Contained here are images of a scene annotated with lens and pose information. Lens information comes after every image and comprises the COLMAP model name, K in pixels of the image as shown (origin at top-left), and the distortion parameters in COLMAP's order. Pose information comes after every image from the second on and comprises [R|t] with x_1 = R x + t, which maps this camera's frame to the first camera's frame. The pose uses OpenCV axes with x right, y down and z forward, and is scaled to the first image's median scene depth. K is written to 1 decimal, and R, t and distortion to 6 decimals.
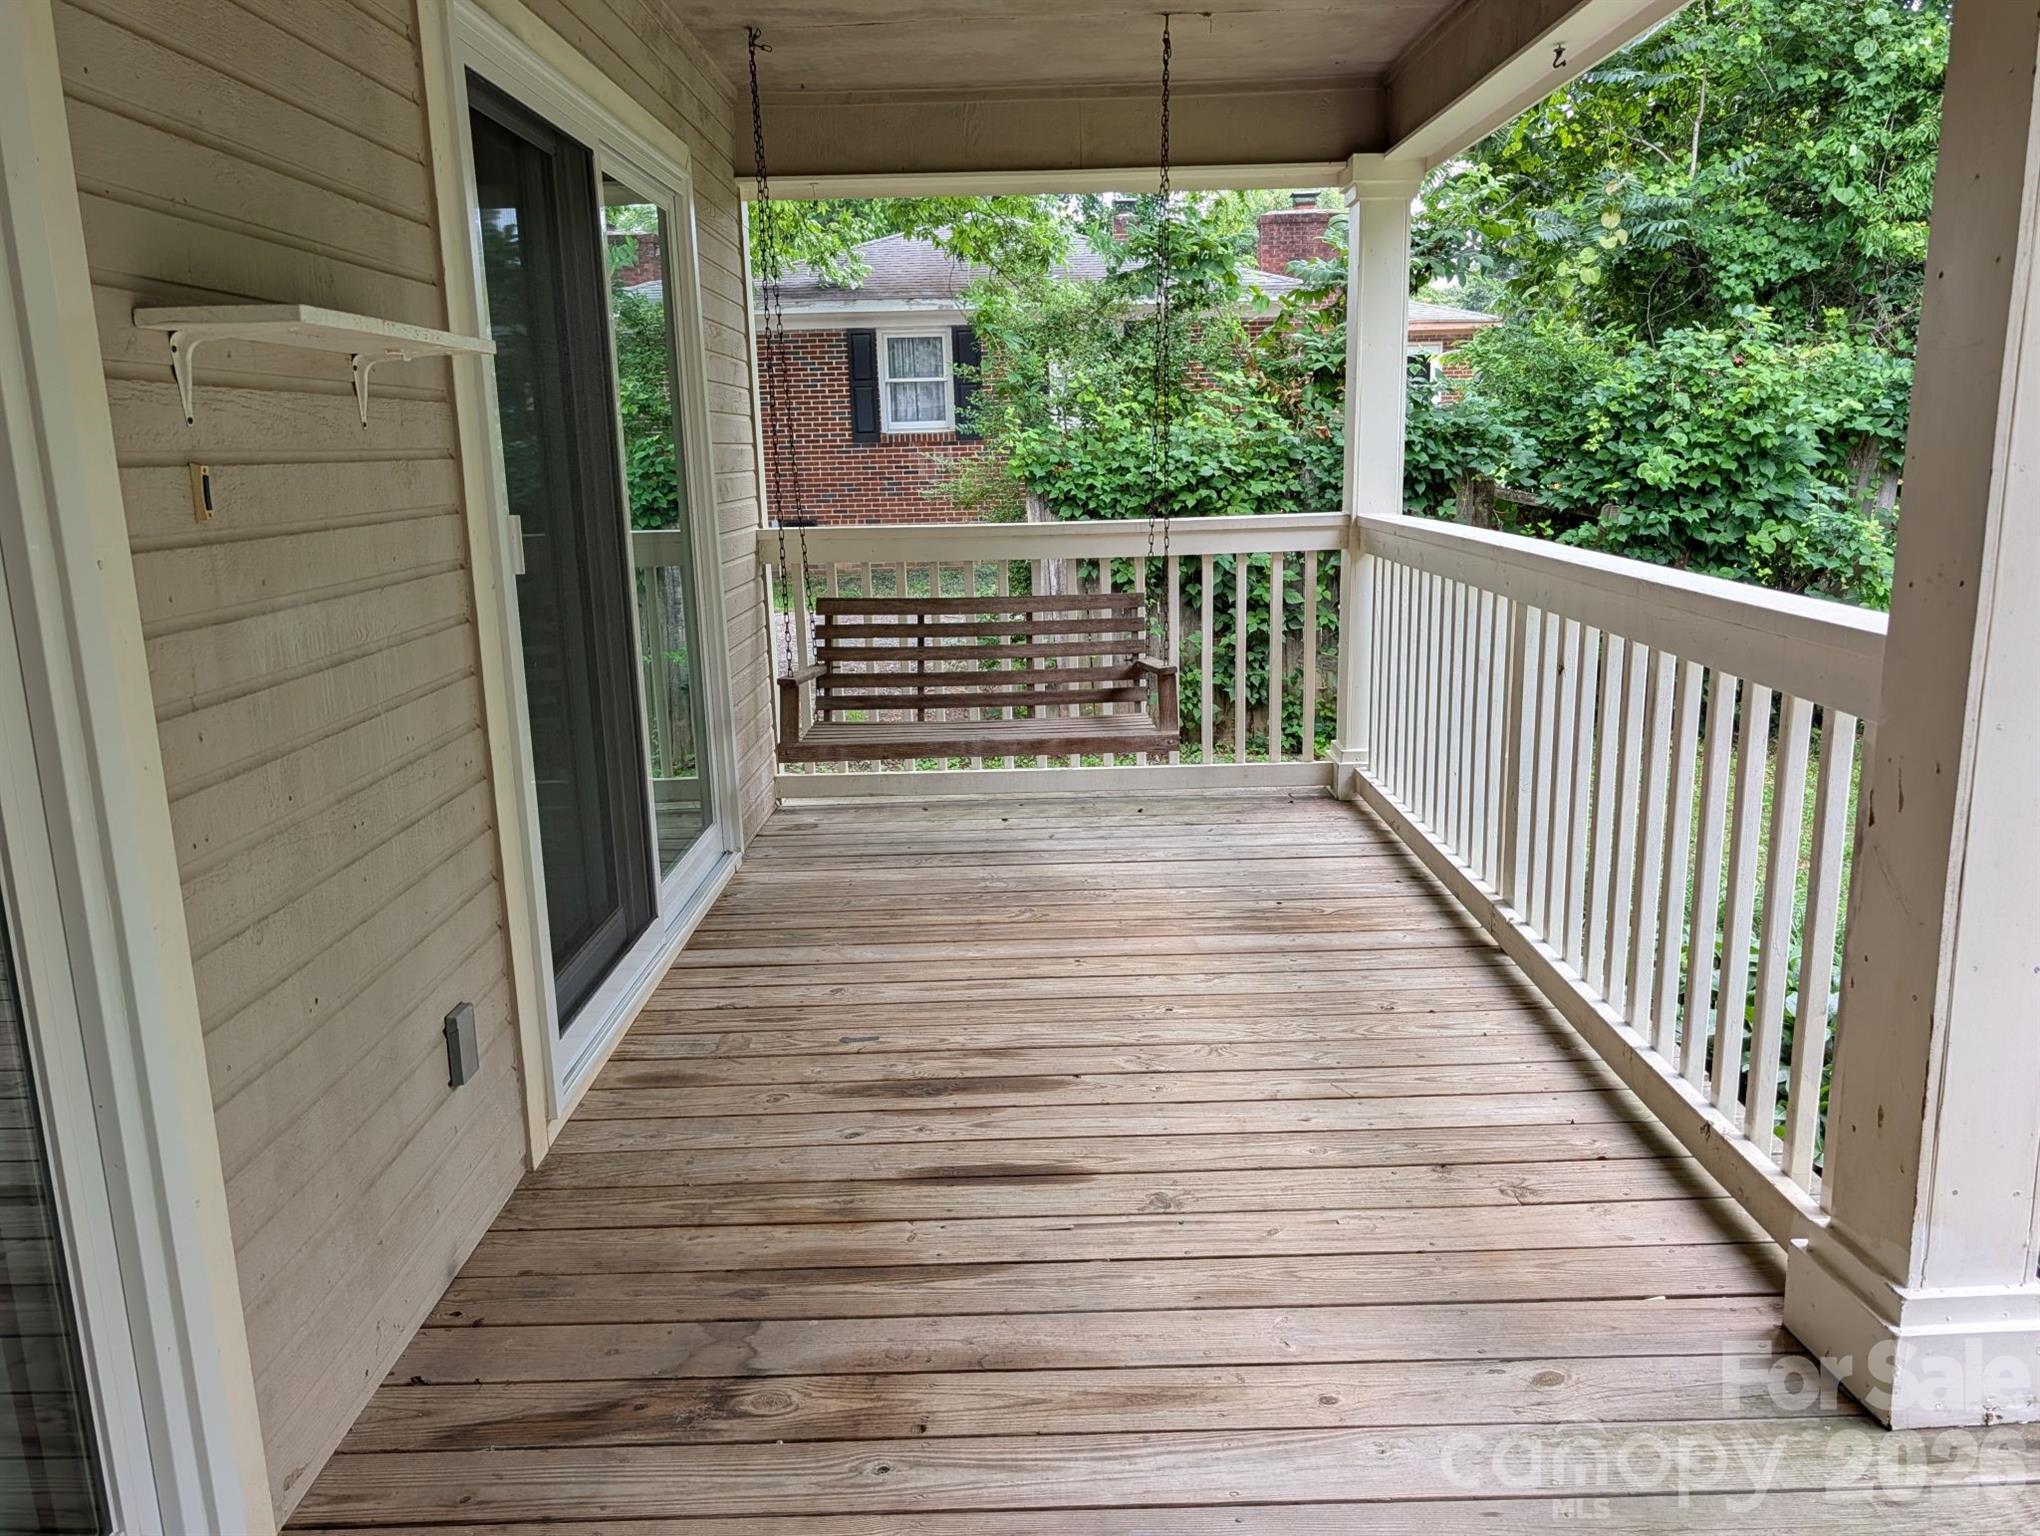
lens RADIAL K [[1469.5, 0, 1026.1], [0, 1469.5, 758.1], [0, 0, 1]] dist [0.016651, -0.016604]
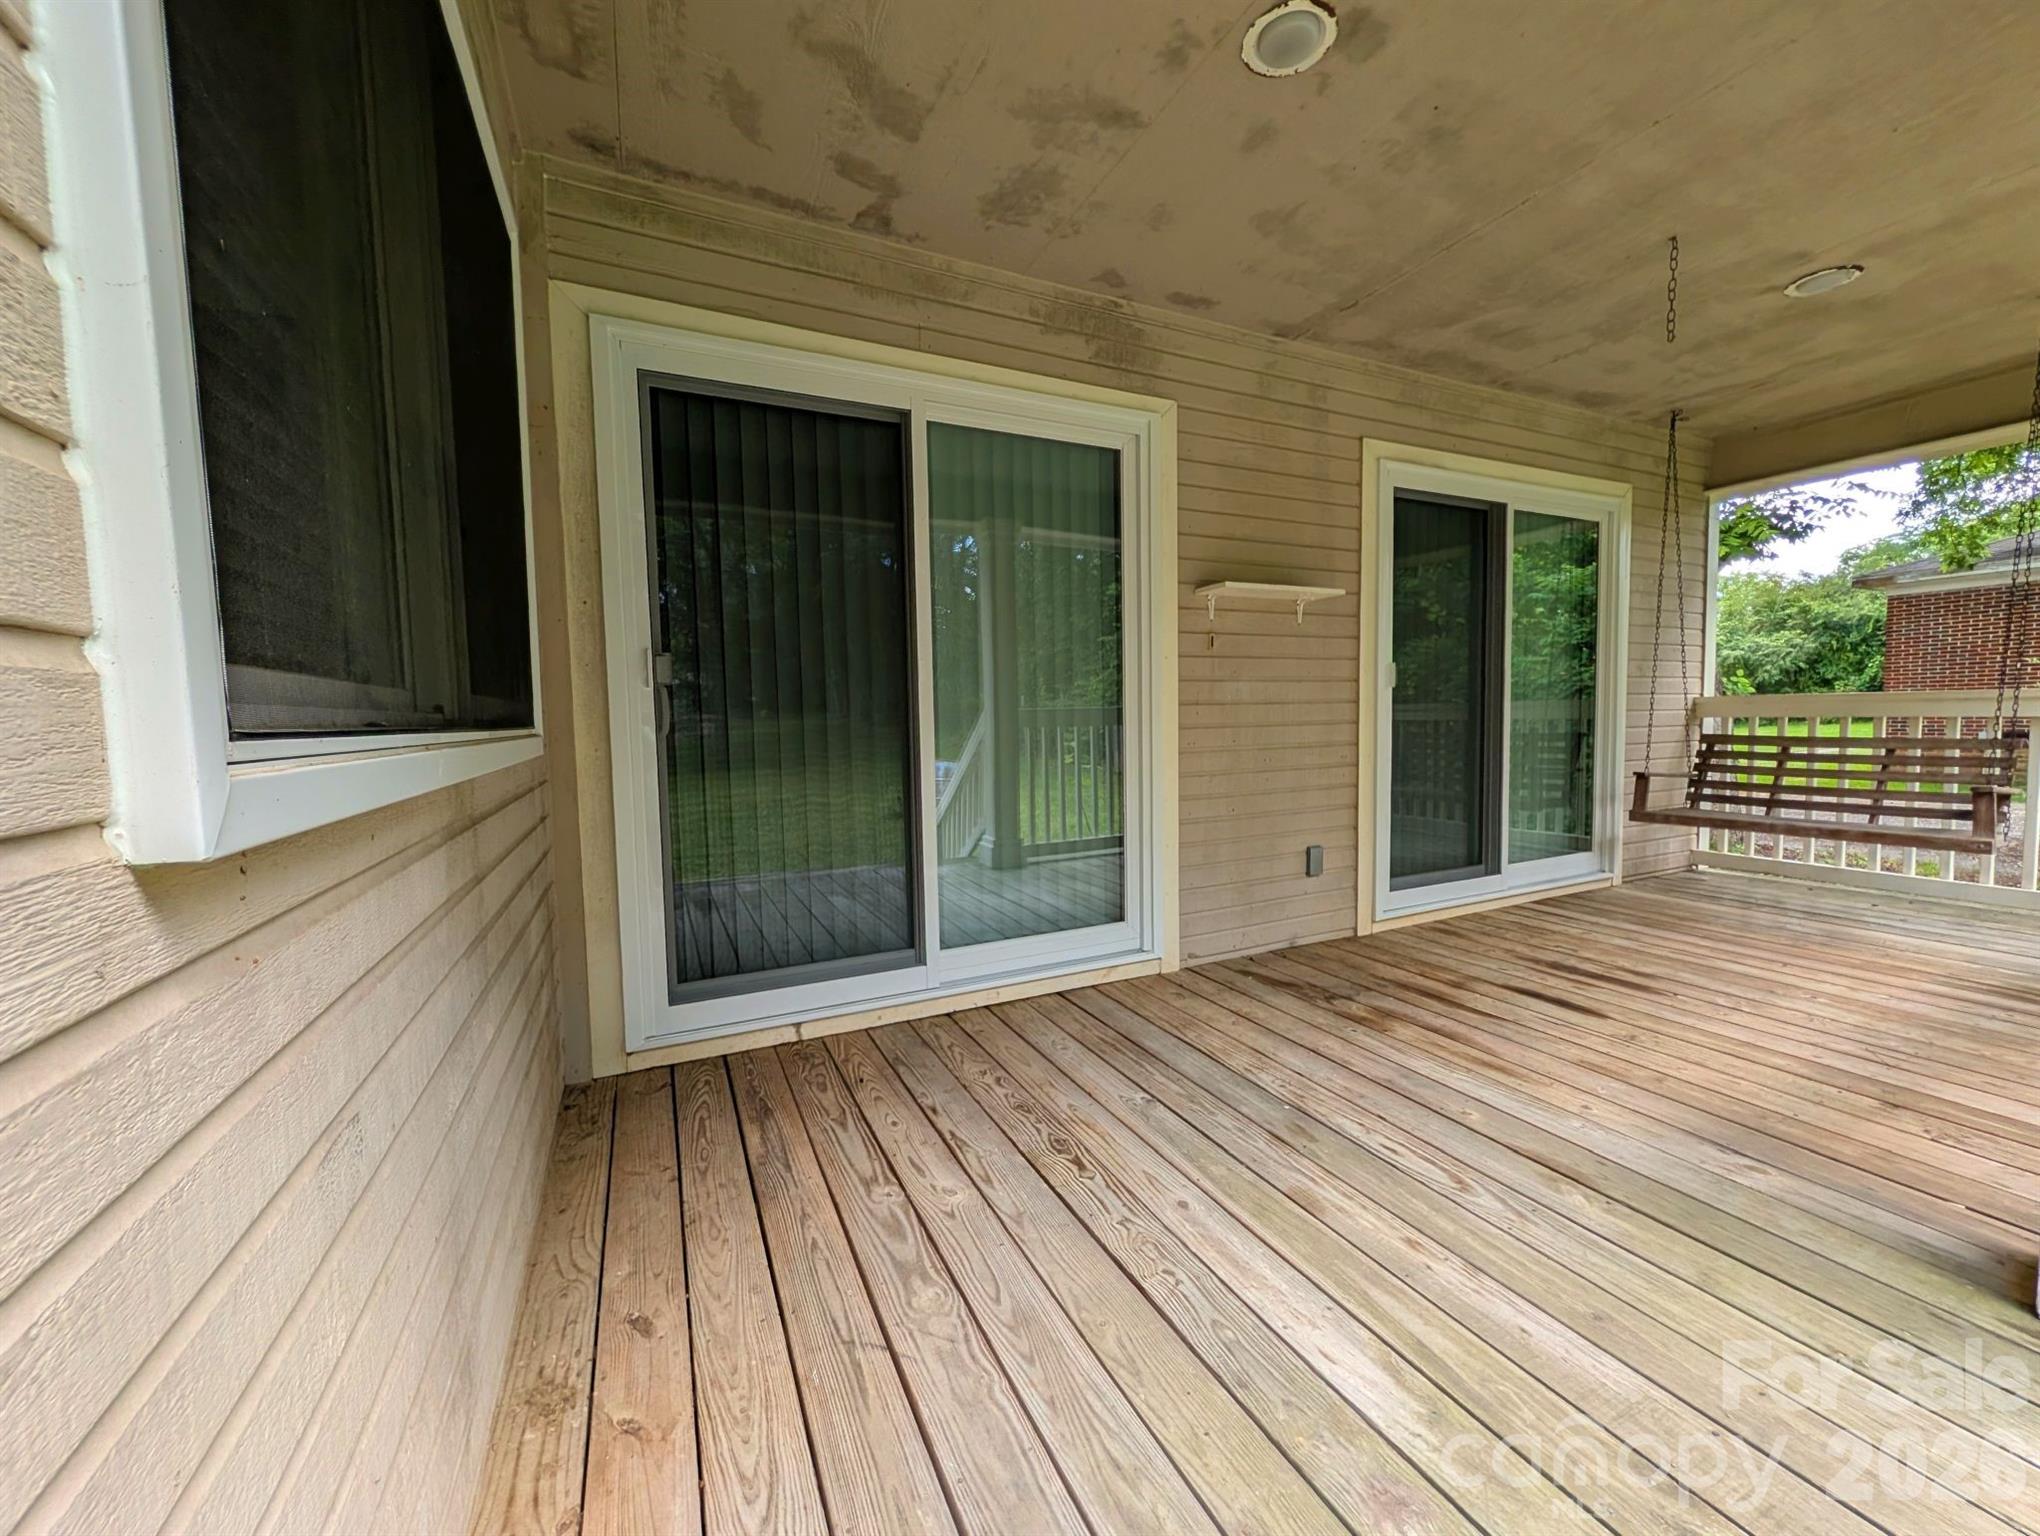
lens RADIAL K [[783.7, 0, 1023.4], [0, 783.7, 769.0], [0, 0, 1]] dist [-0.001116, 0.000628]
pose [[0.425699, 0.075201, -0.901735, 0.547527], [-0.180631, 0.983545, -0.003251, 0.115955], [0.886652, 0.164265, 0.432278, -0.064745]]
